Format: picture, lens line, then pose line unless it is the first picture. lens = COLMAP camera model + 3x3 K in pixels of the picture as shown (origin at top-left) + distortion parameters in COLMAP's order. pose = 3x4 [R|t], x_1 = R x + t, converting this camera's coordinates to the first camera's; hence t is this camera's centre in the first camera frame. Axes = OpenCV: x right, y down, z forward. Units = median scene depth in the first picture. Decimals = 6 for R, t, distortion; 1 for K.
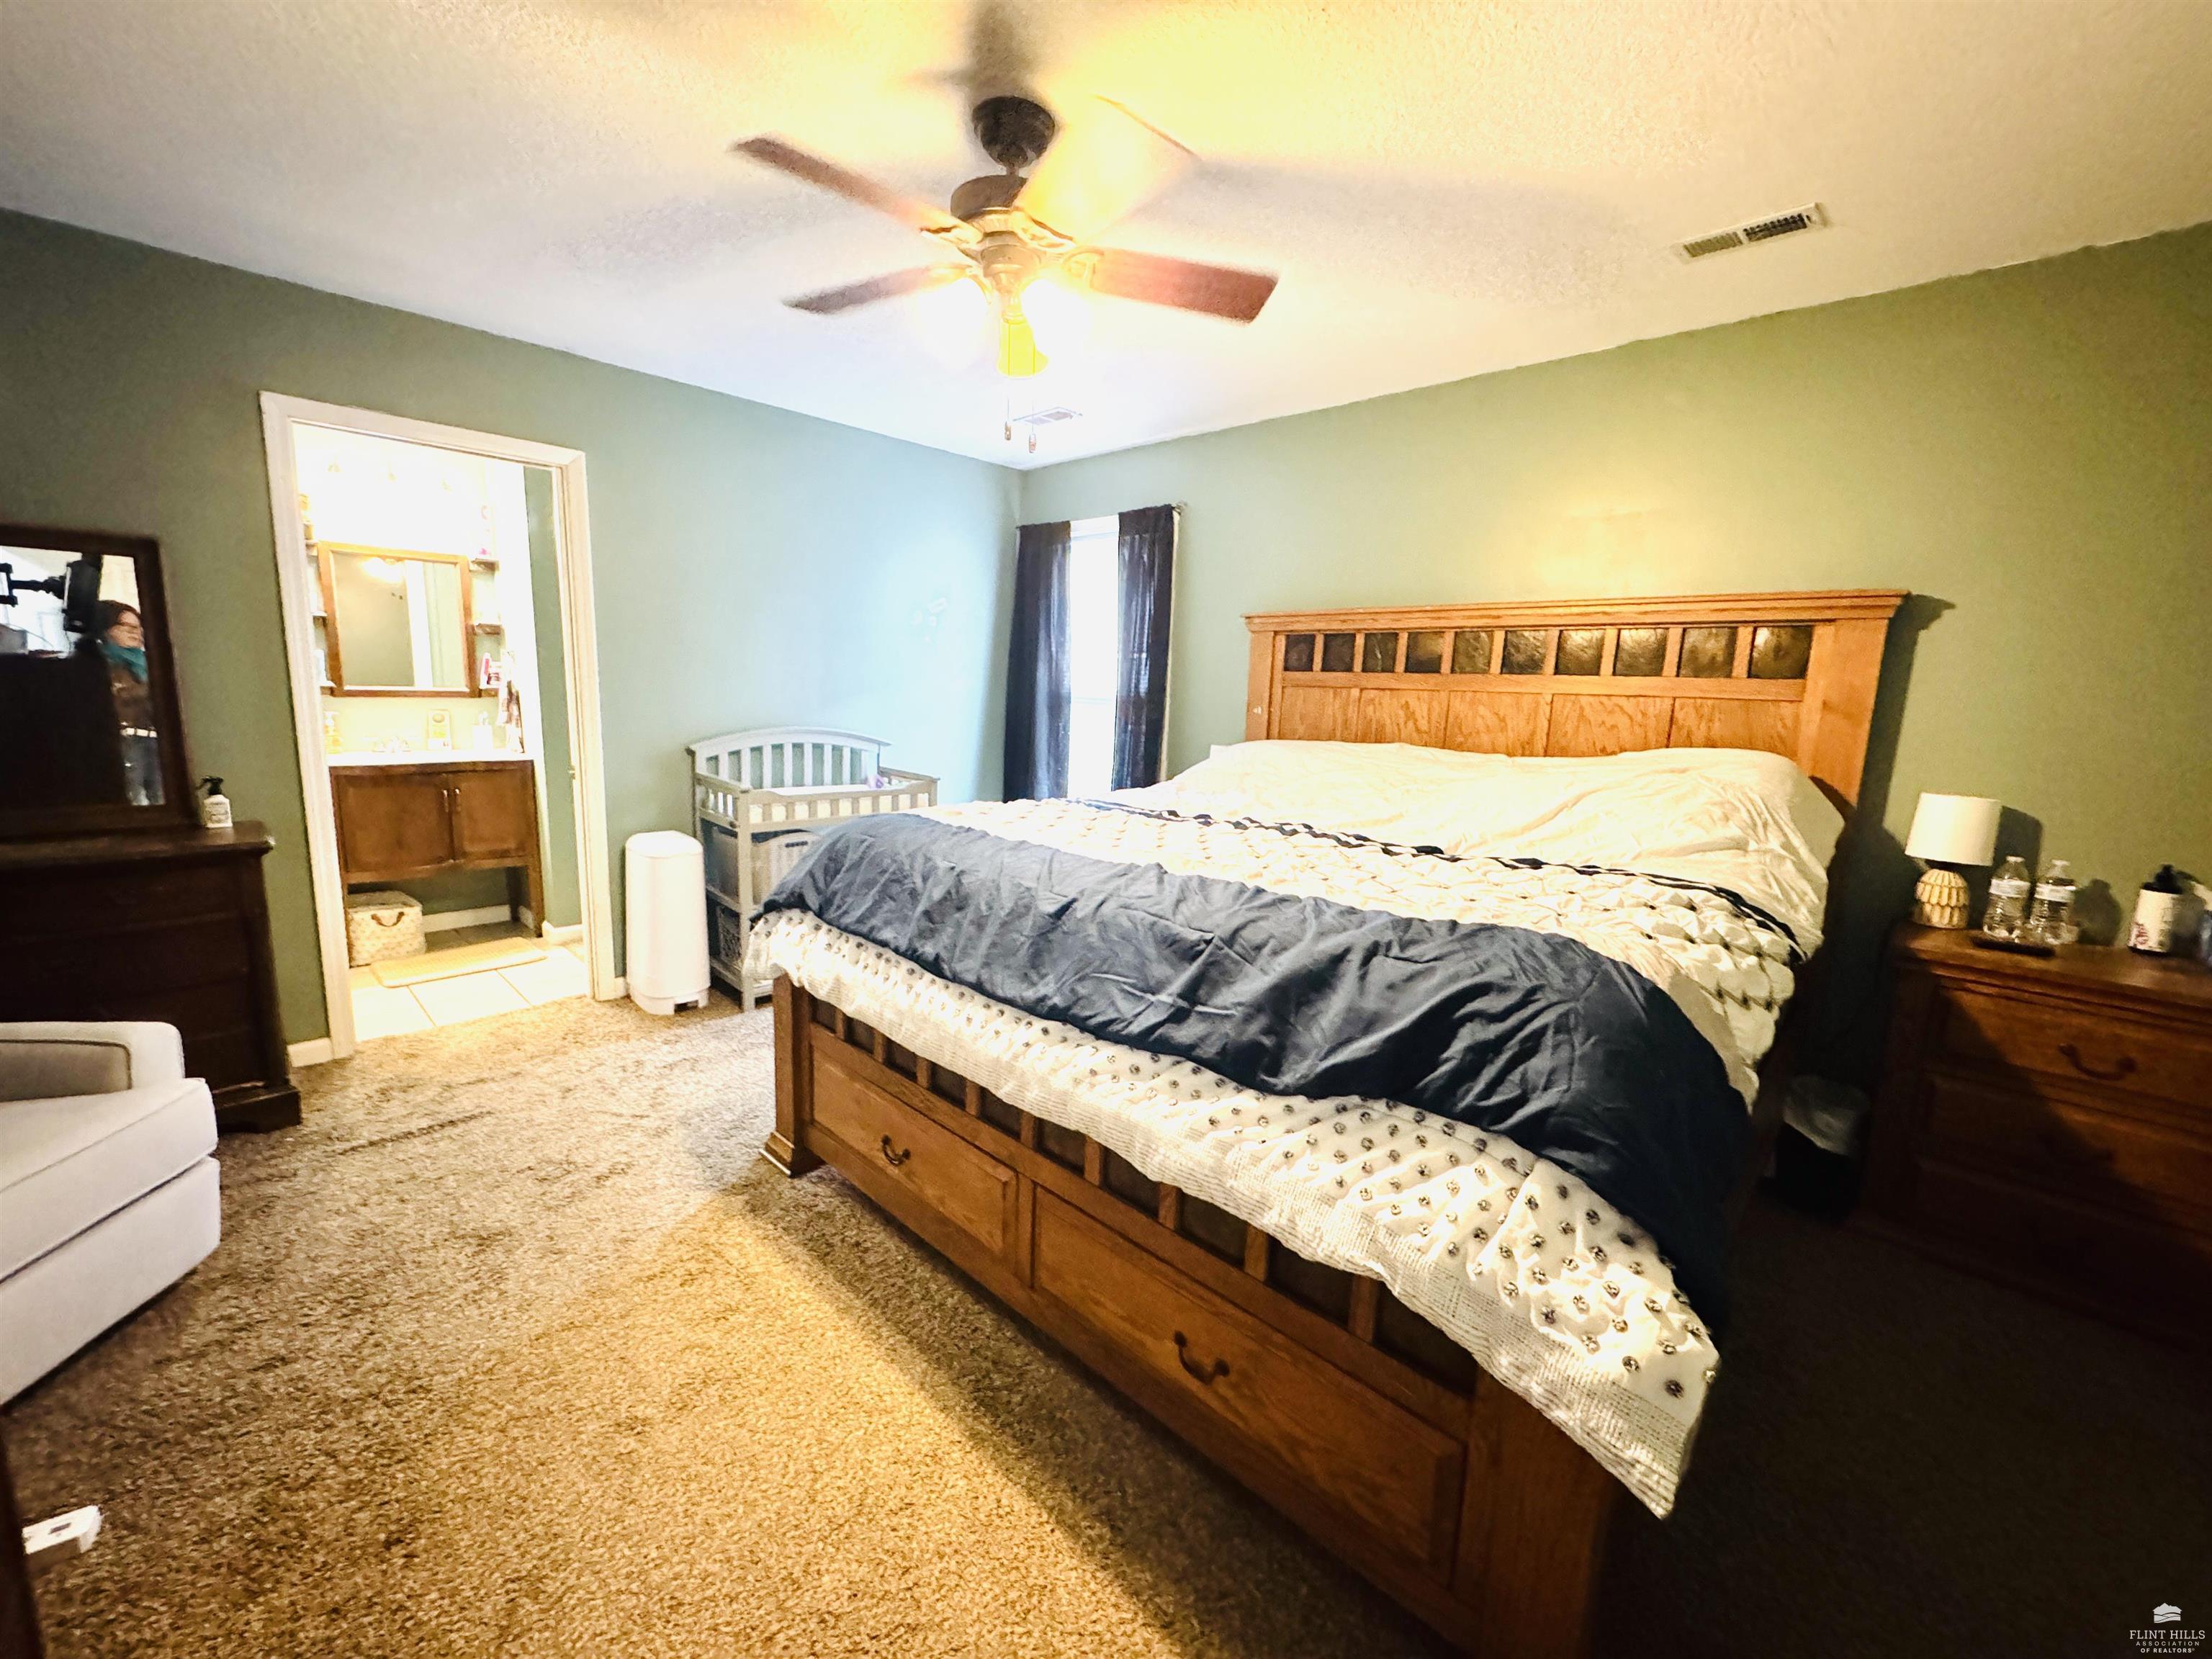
lens RADIAL K [[880.6, 0, 1103.5], [0, 880.6, 828.2], [0, 0, 1]] dist [0.000355, -0.000324]
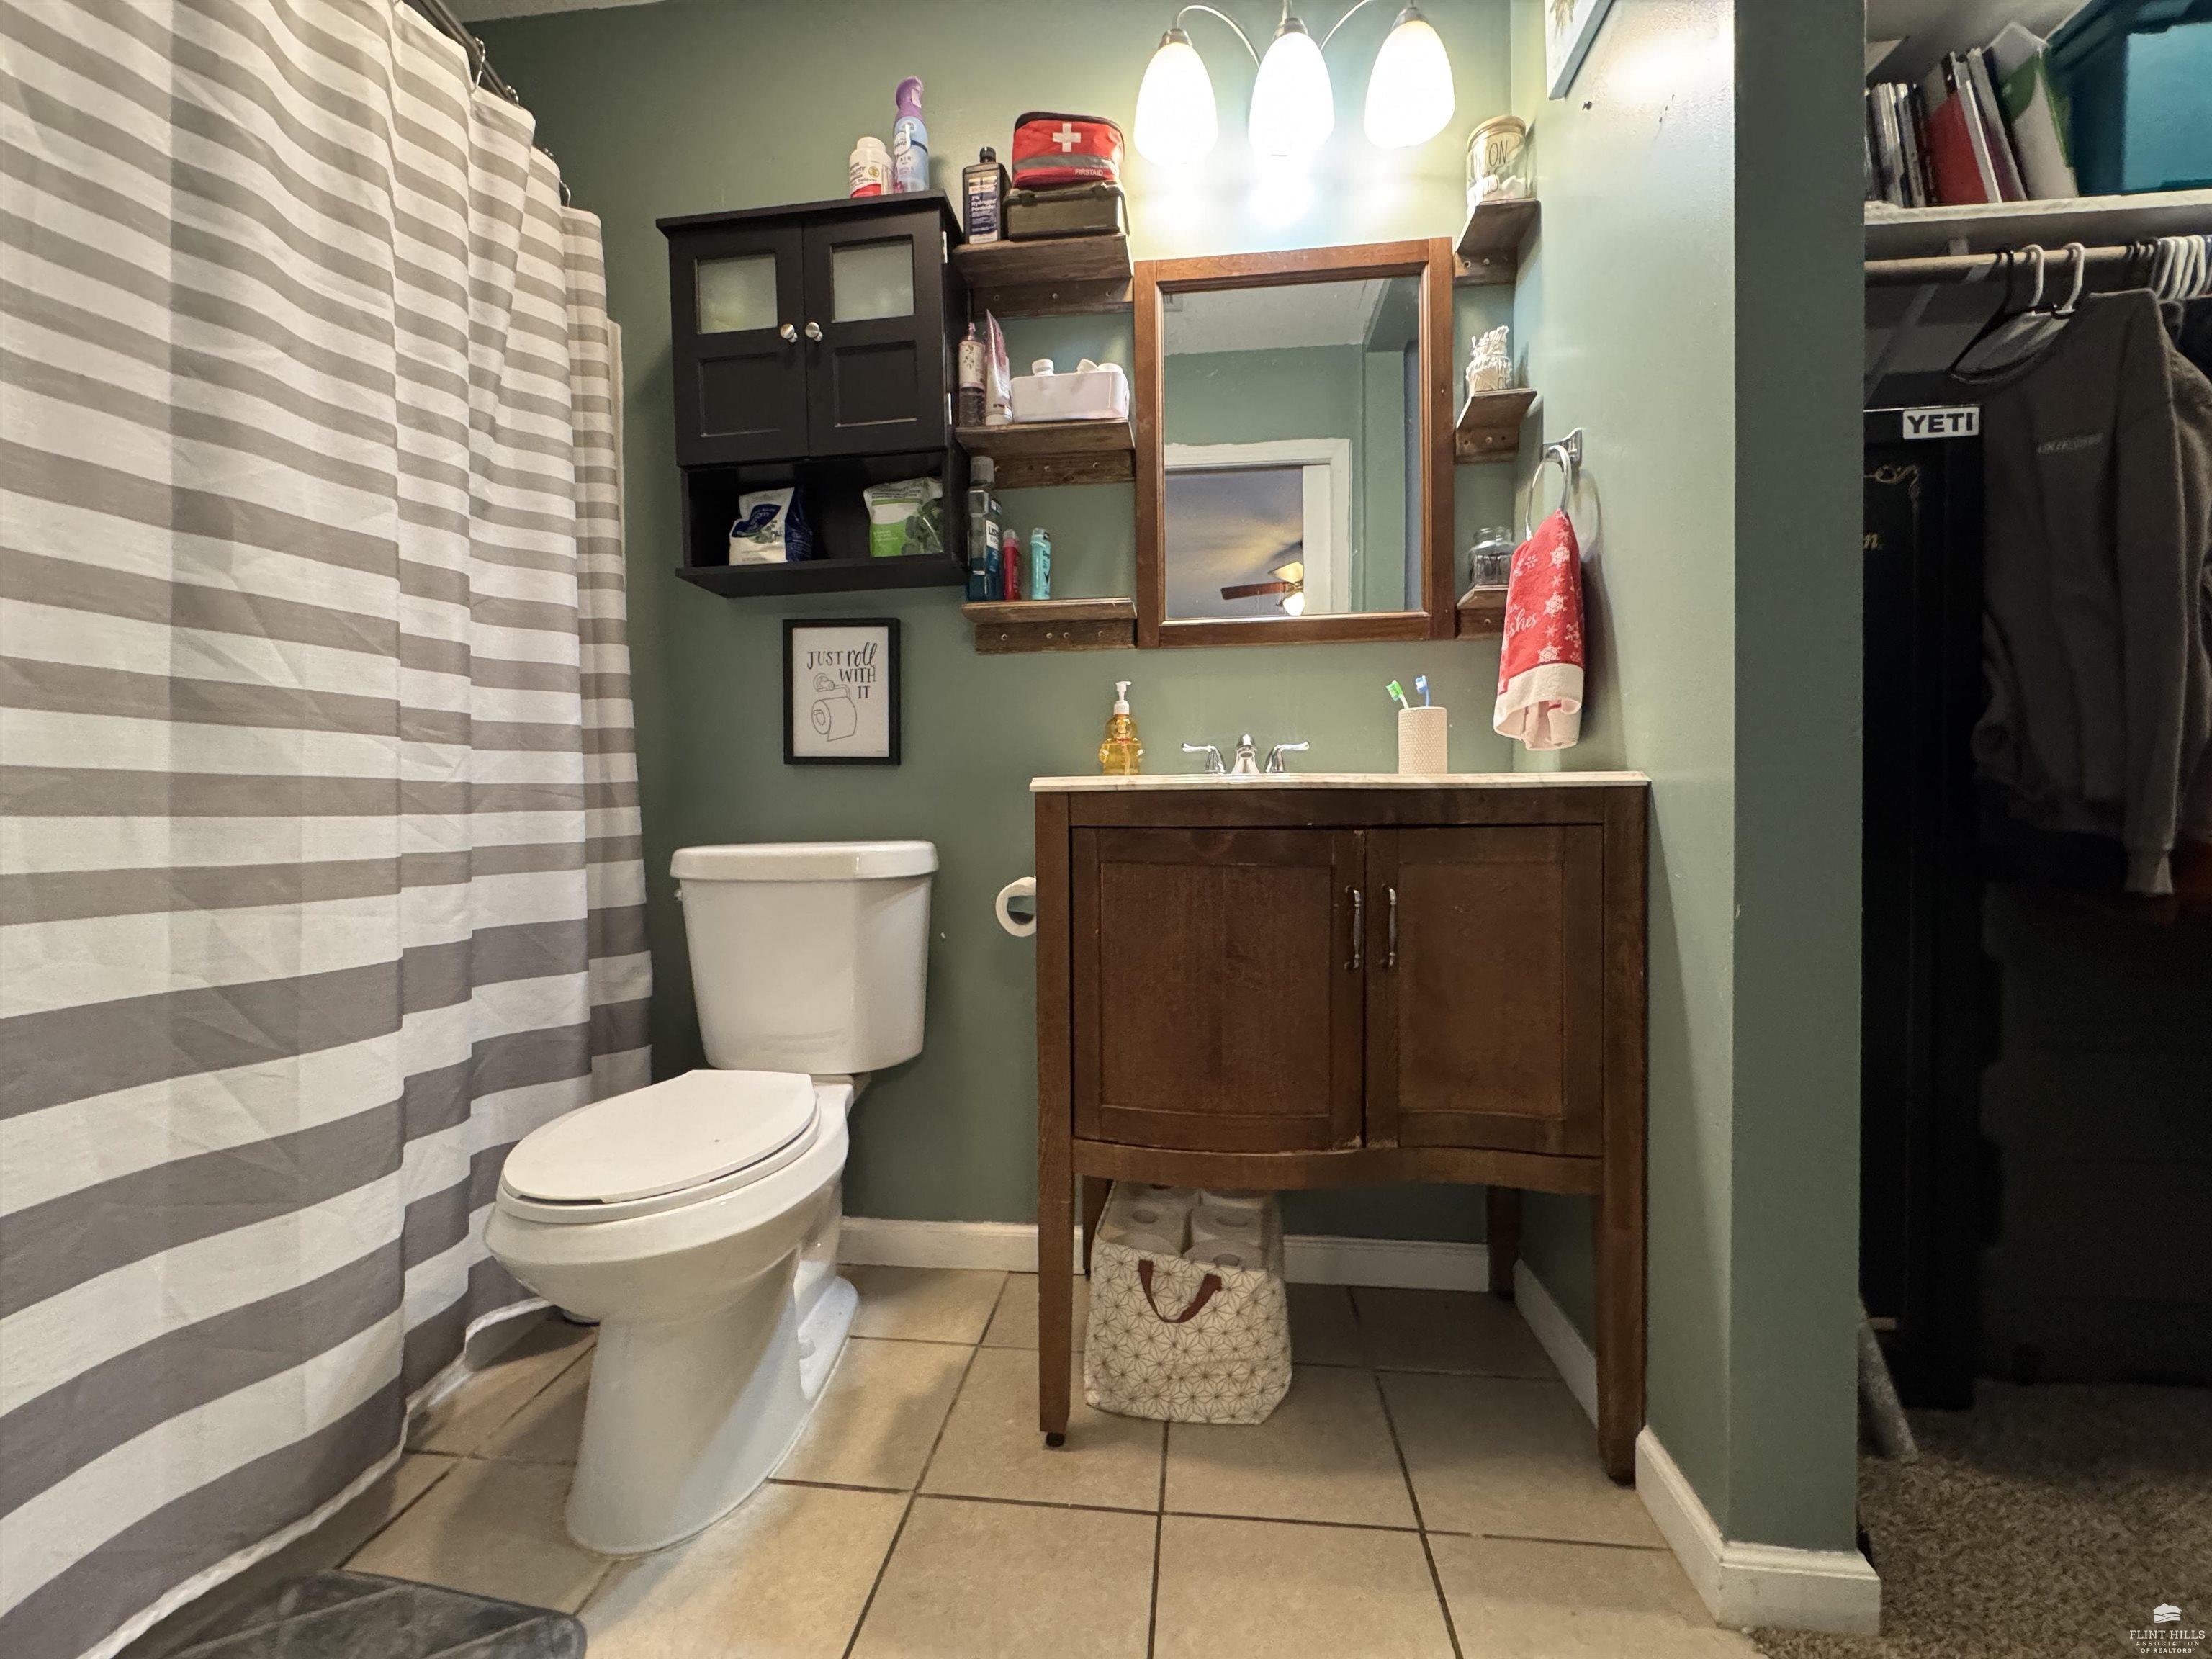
lens RADIAL K [[884.1, 0, 1104.0], [0, 884.1, 826.9], [0, 0, 1]] dist [-0.001781, 0.000545]
pose [[0.611478, -0.028996, -0.790730, -0.689379], [-0.101923, 0.988117, -0.115052, -0.025308], [0.784670, 0.150945, 0.601256, 0.919214]]
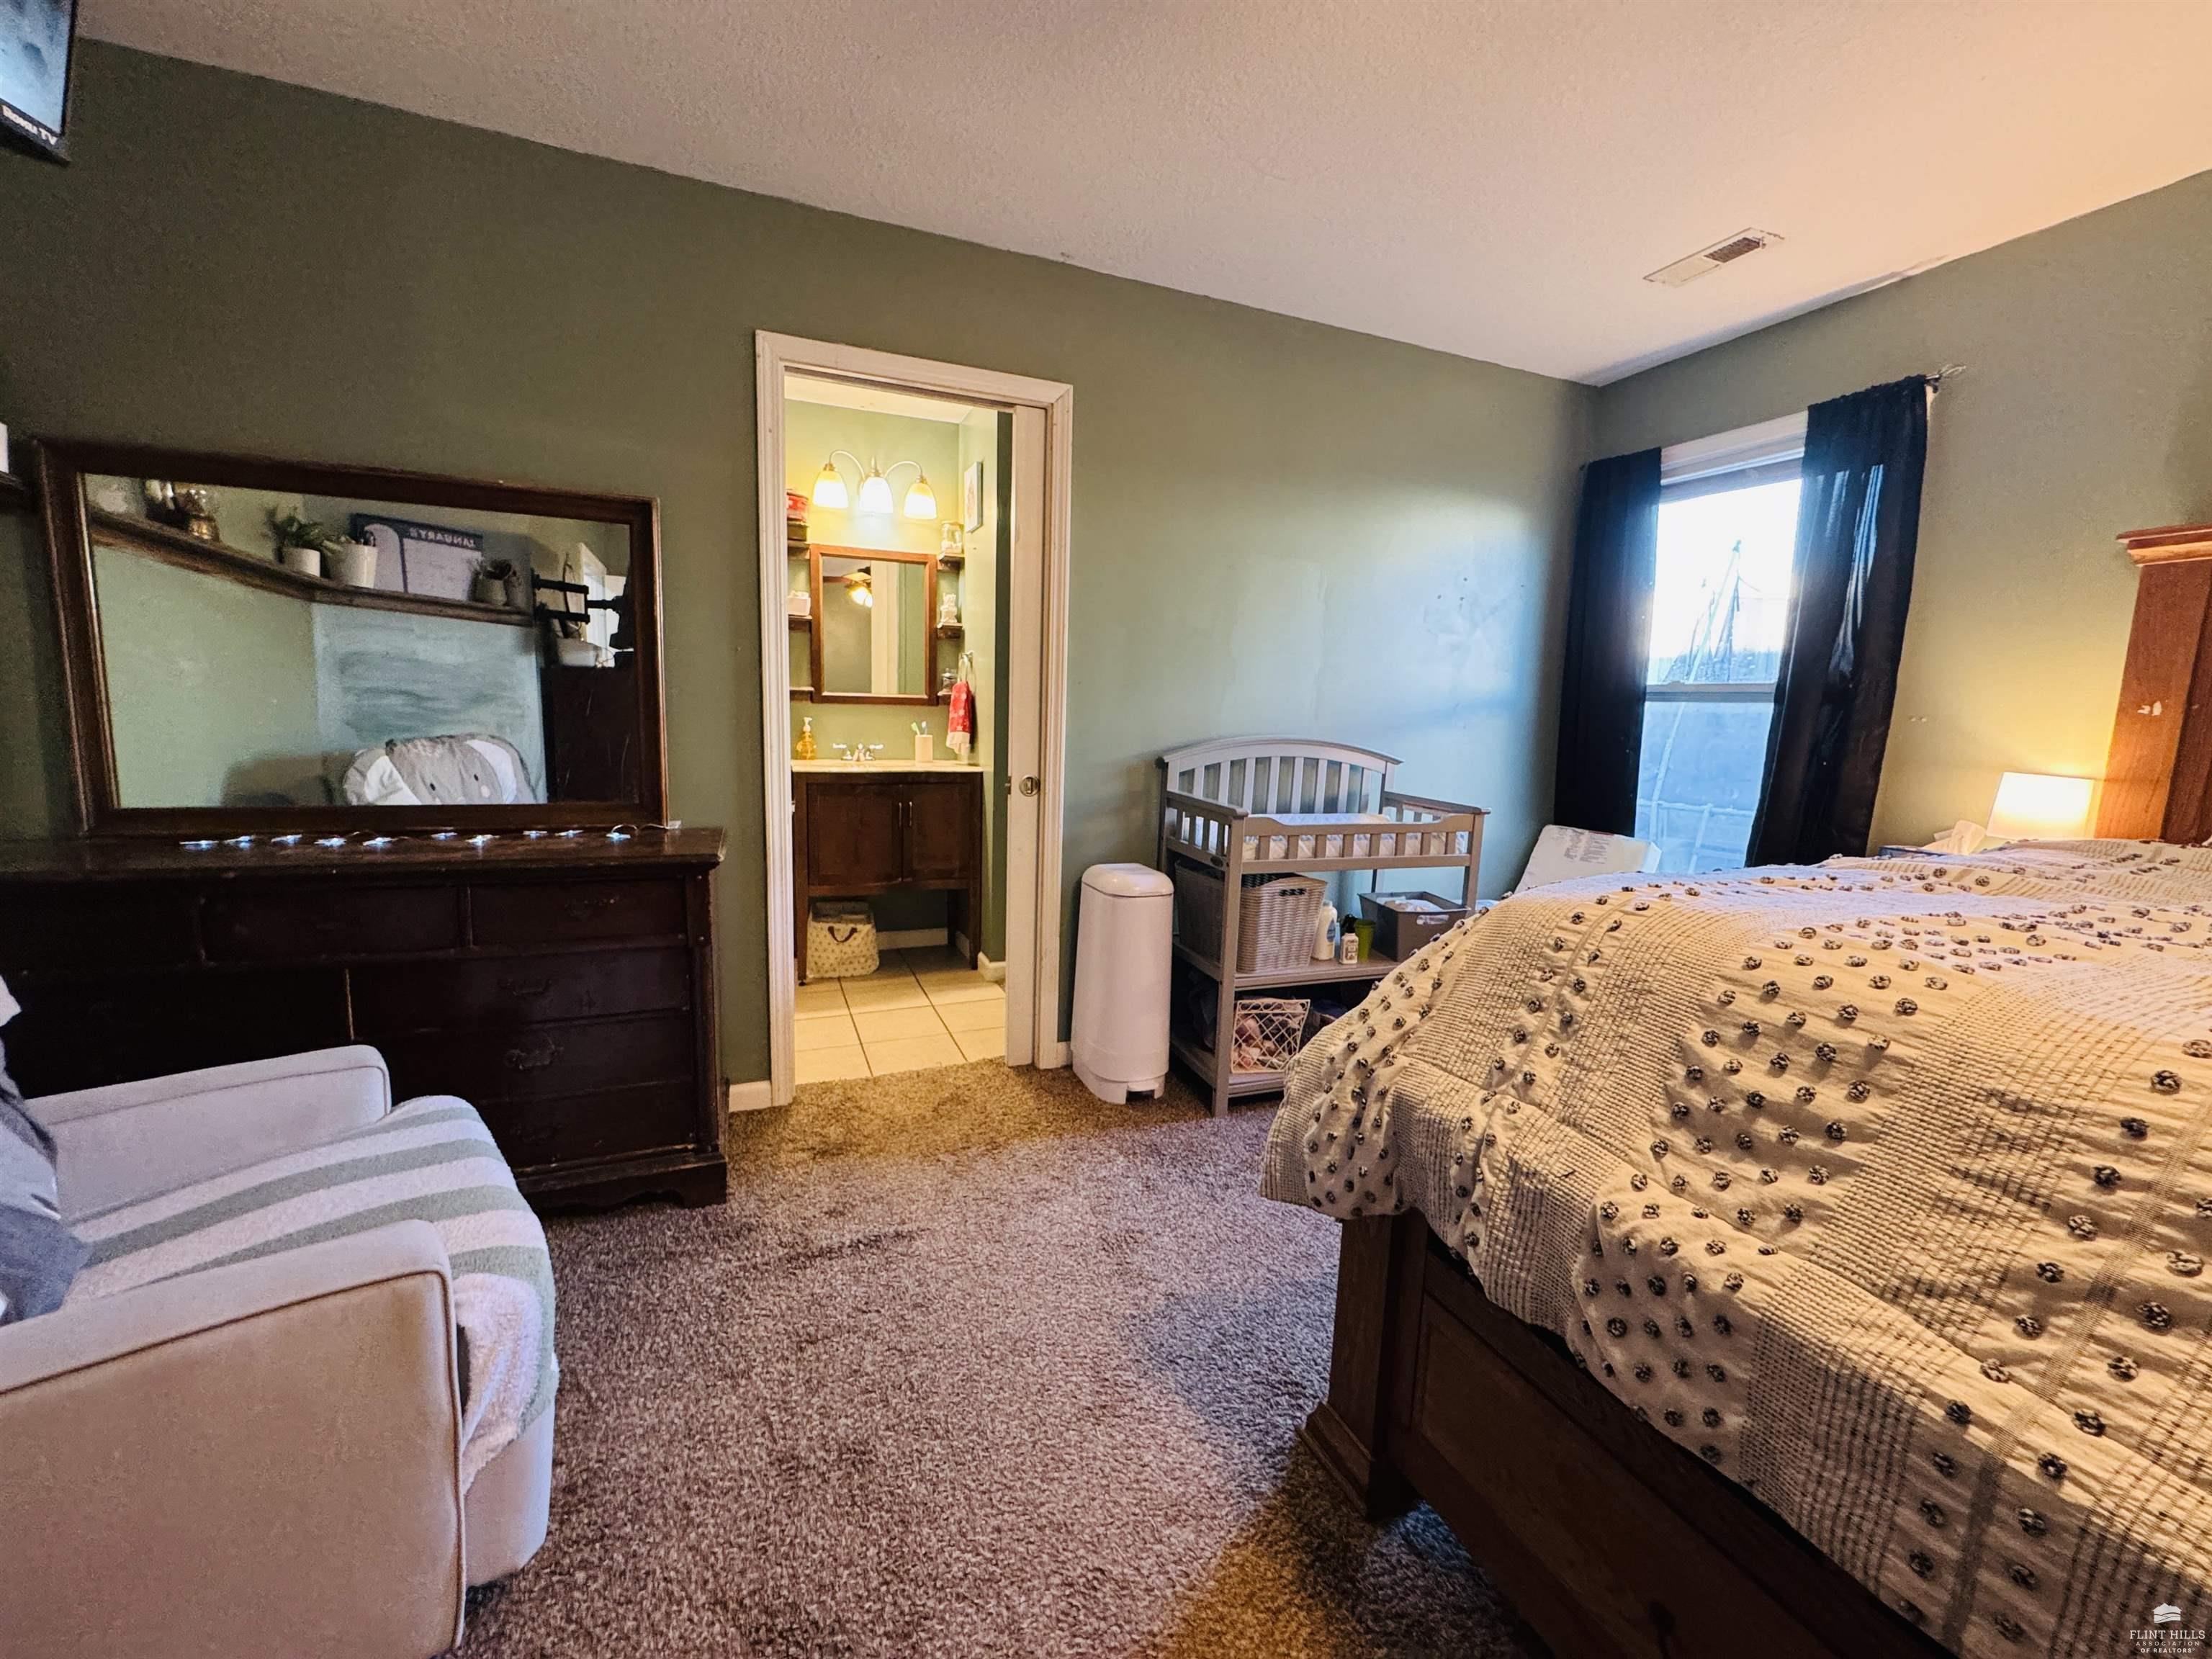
lens RADIAL K [[884.1, 0, 1104.0], [0, 884.1, 826.9], [0, 0, 1]] dist [-0.001781, 0.000545]
pose [[0.914965, 0.047947, -0.400674, -0.216124], [-0.063973, 0.997594, -0.026709, -0.007161], [0.398429, 0.050070, 0.915831, 0.286730]]
